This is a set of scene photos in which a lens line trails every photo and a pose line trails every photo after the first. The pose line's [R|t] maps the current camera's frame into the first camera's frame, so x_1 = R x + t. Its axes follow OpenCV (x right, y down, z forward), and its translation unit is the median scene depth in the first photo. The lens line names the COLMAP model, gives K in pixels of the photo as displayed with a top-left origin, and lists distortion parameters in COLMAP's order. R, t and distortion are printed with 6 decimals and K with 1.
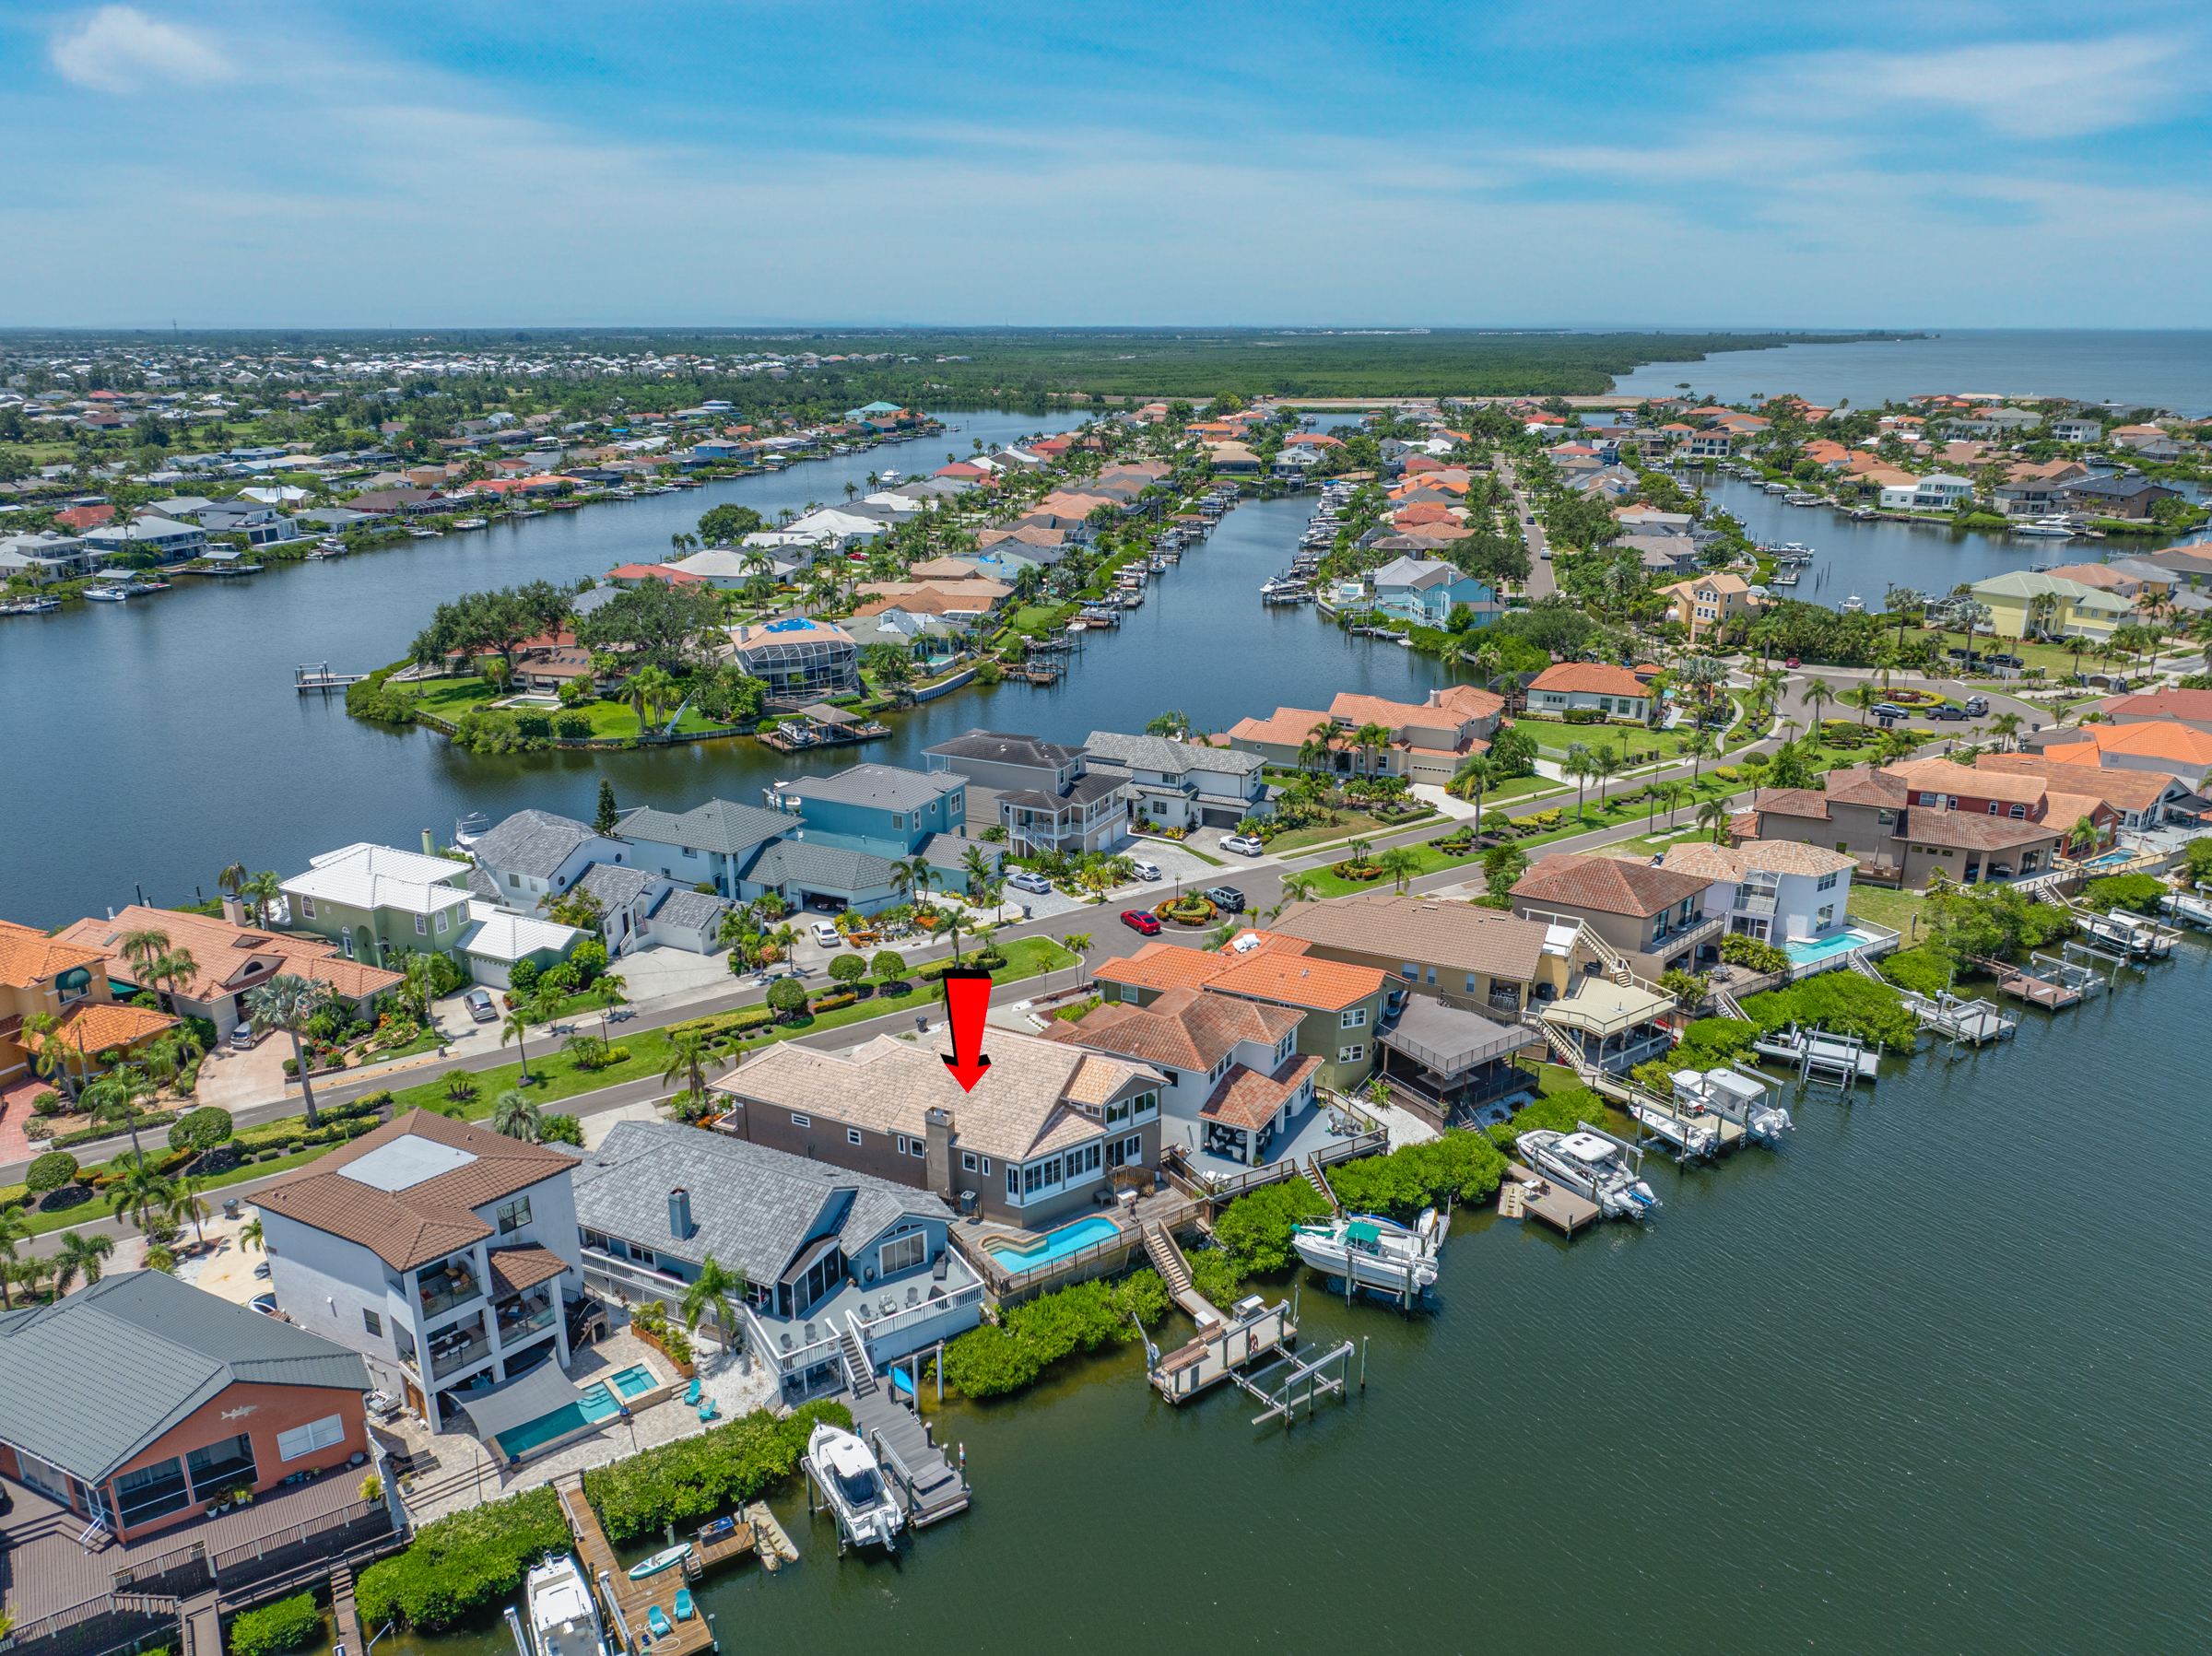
lens RADIAL K [[1562.8, 0, 1117.4], [0, 1562.8, 827.6], [0, 0, 1]] dist [-0.002715, 0.002546]
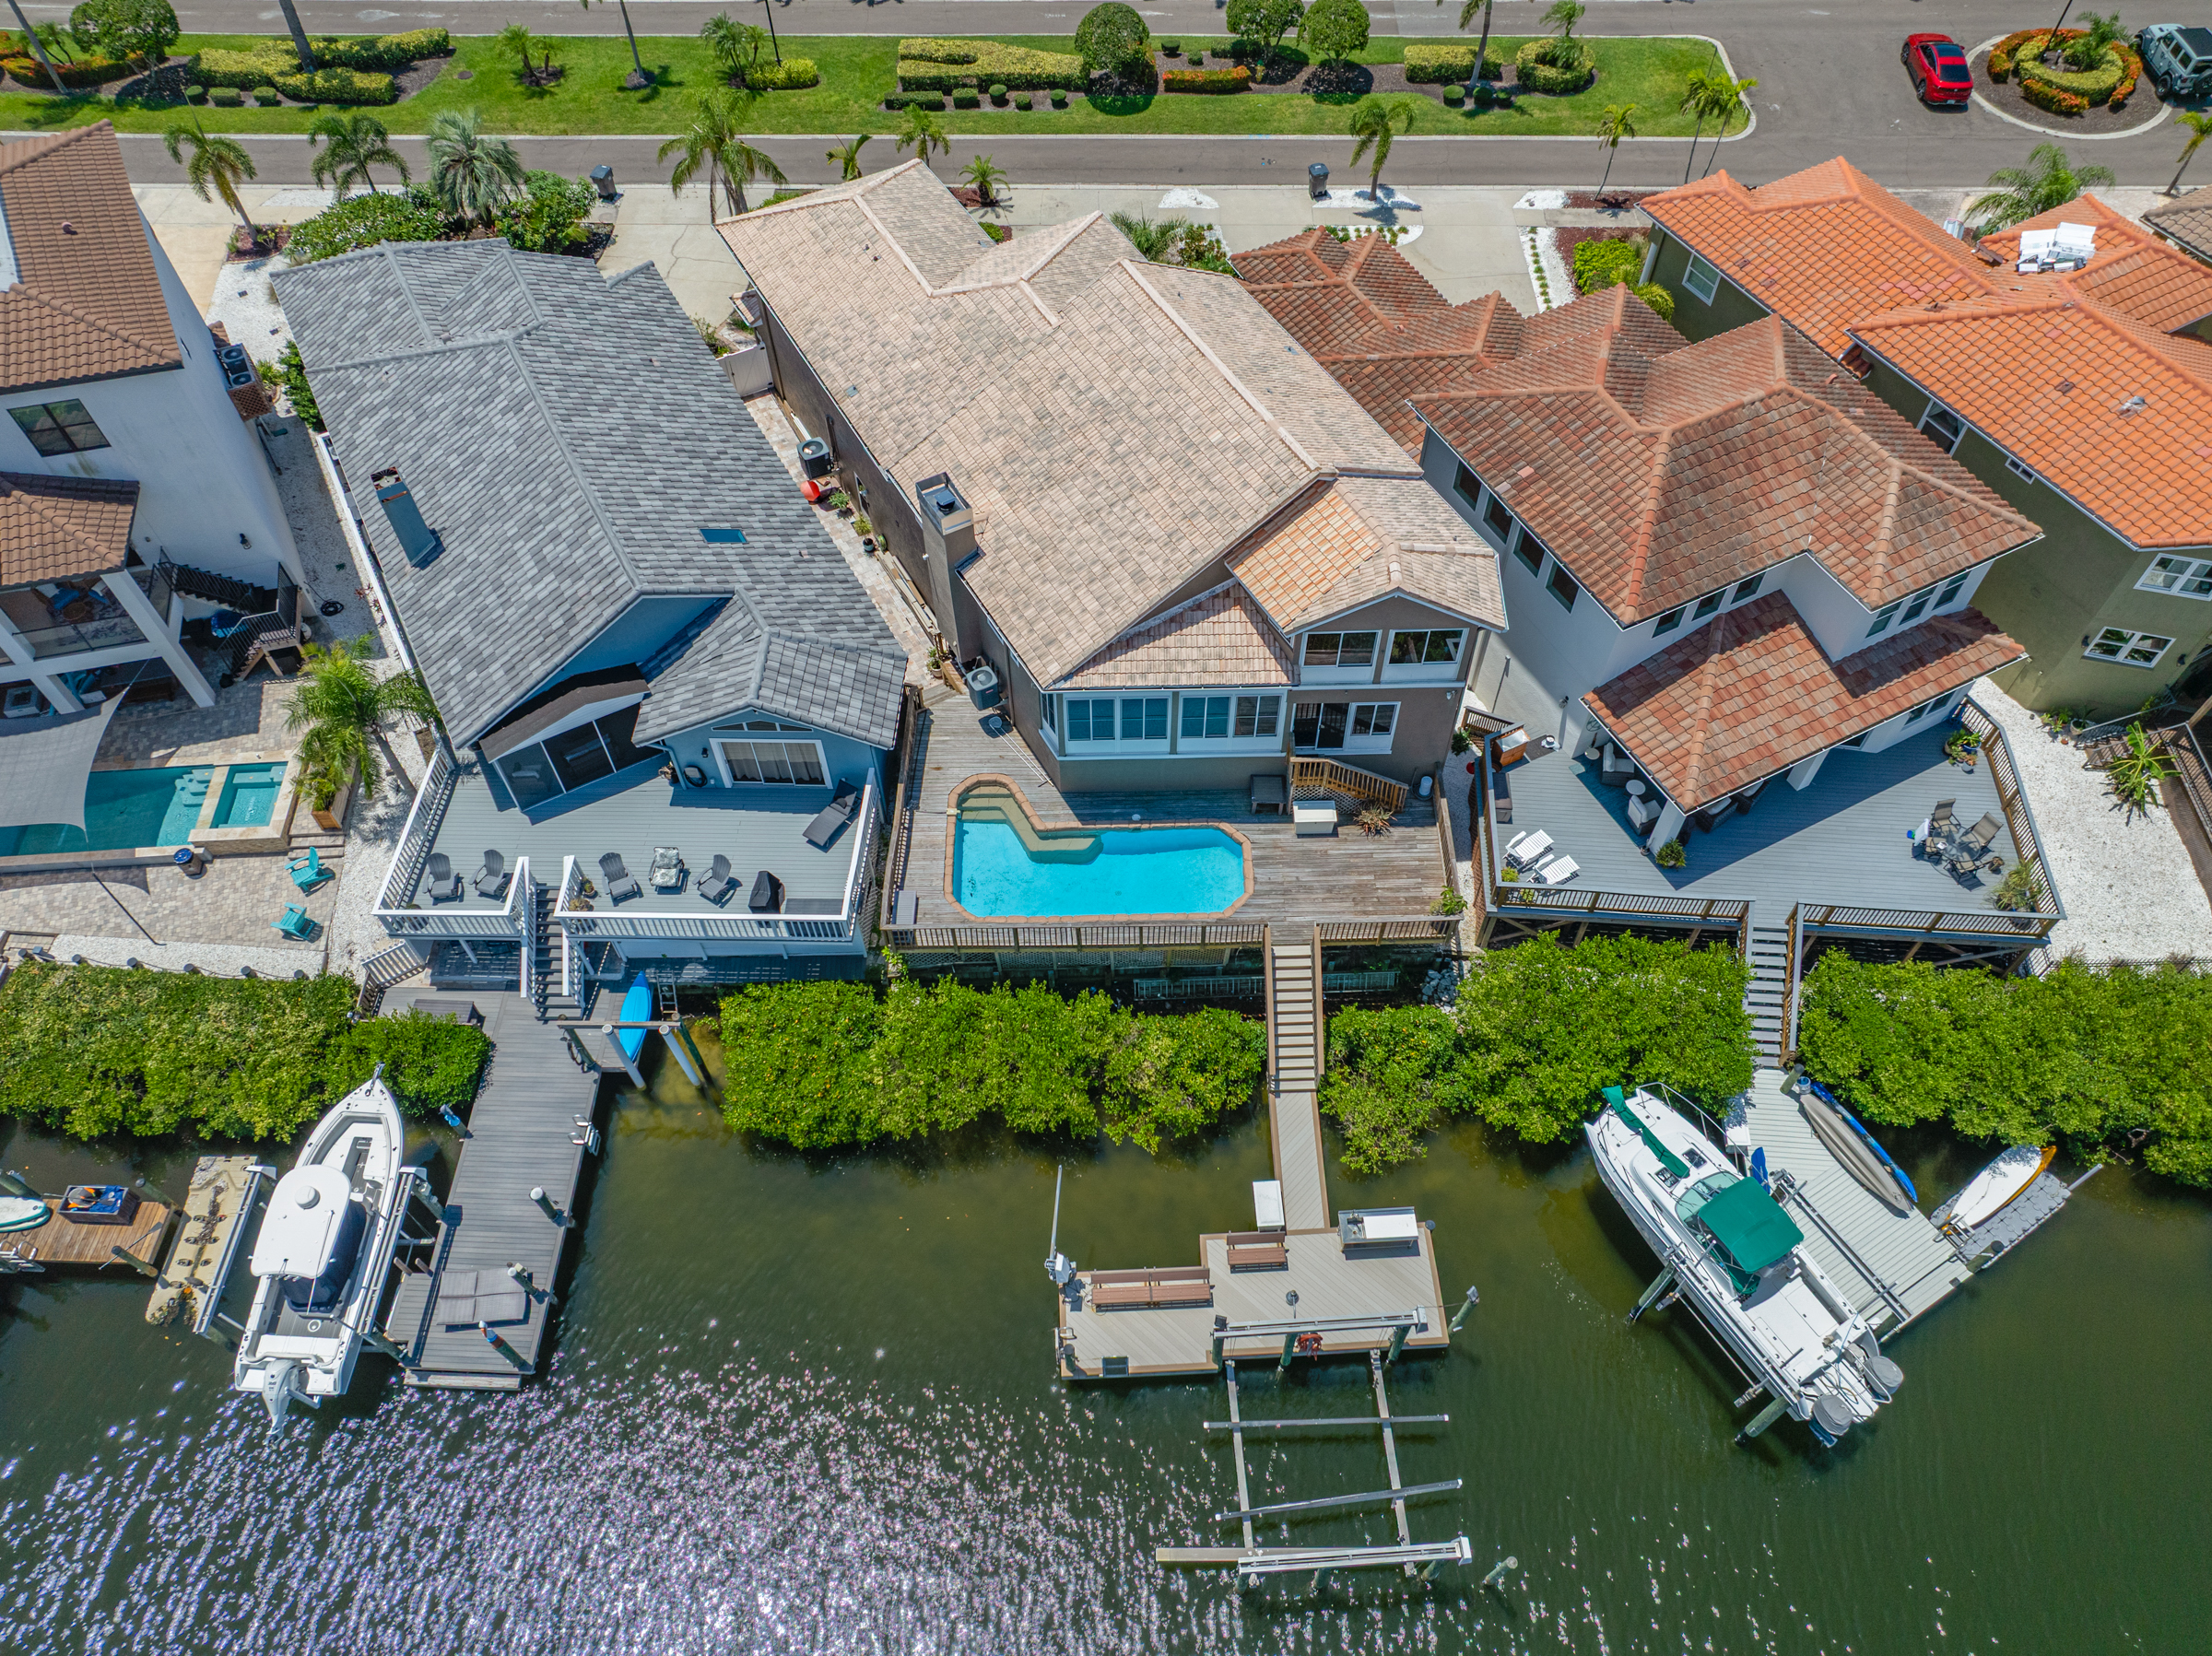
lens RADIAL K [[1562.8, 0, 1116.7], [0, 1562.8, 835.1], [0, 0, 1]] dist [-0.002715, 0.002546]
pose [[0.822570, 0.461393, -0.332407, 0.090588], [-0.169482, 0.756887, 0.631187, -0.022054], [0.542820, -0.462859, 0.700791, 0.551171]]
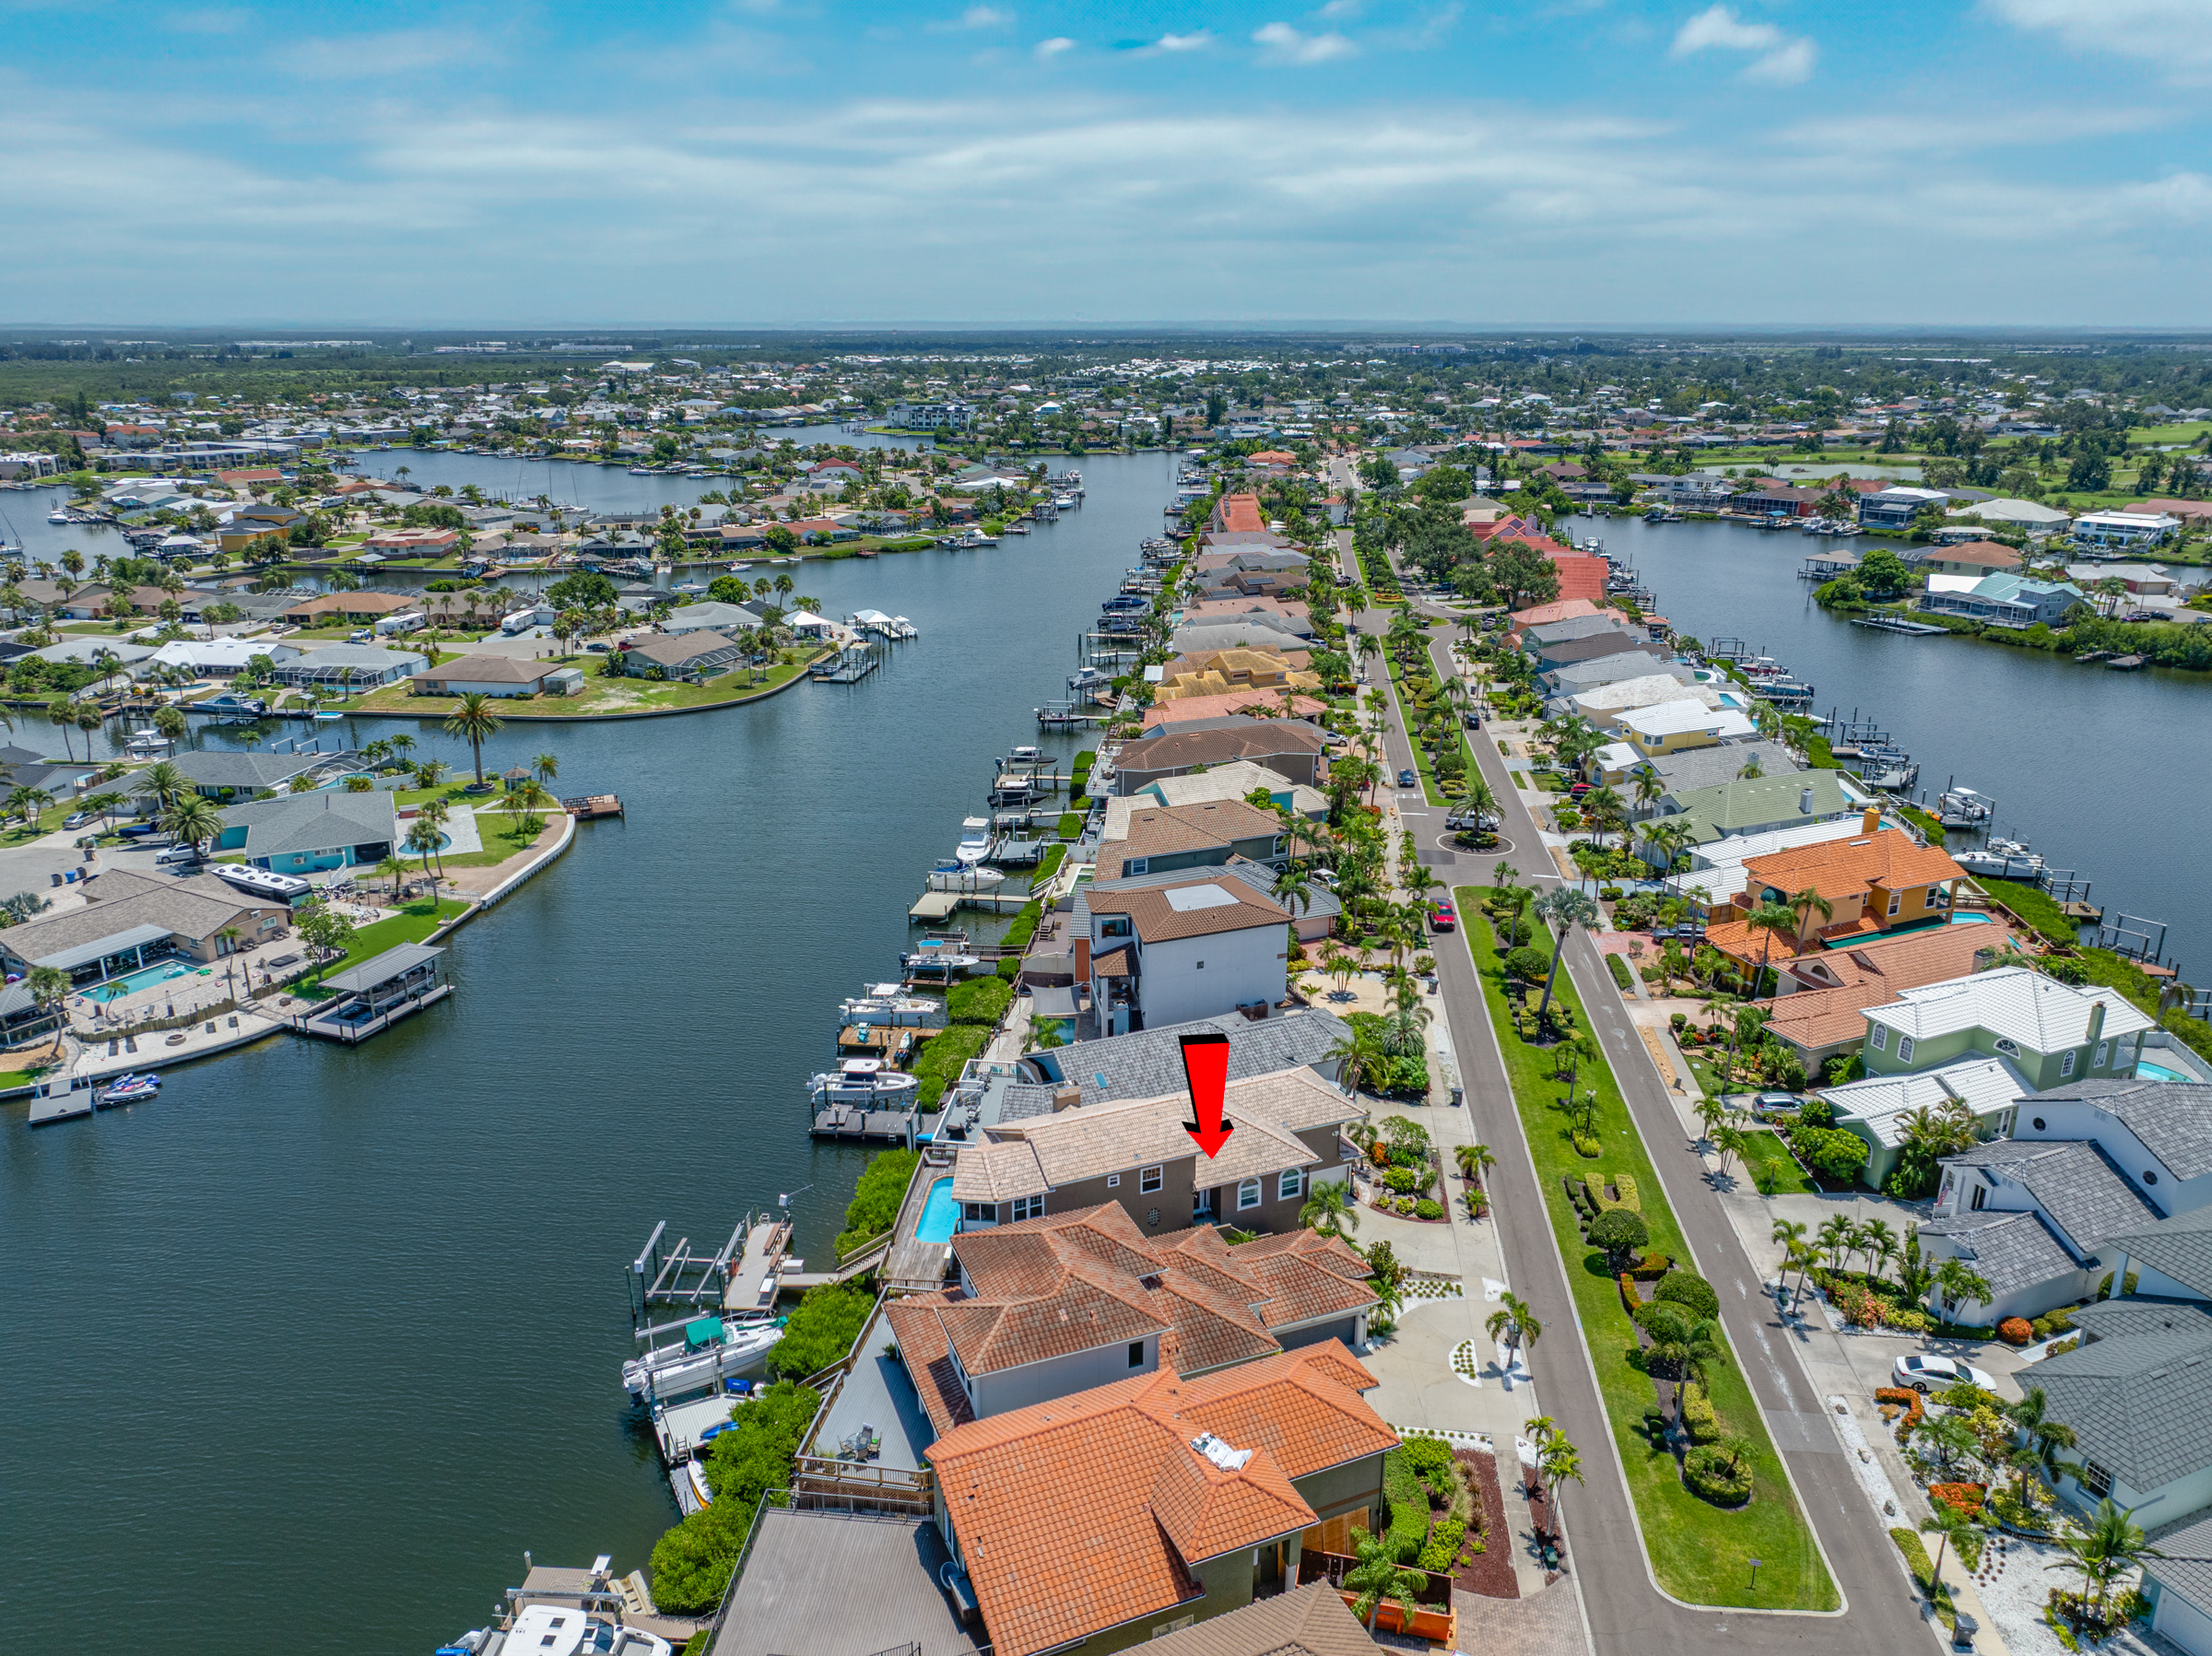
lens RADIAL K [[1562.8, 0, 1106.5], [0, 1562.8, 827.9], [0, 0, 1]] dist [-0.002715, 0.002546]
pose [[-0.648317, 0.223284, -0.727894, 0.476212], [-0.236178, 0.849892, 0.471066, -0.373416], [0.723813, 0.477313, -0.498265, 1.179209]]
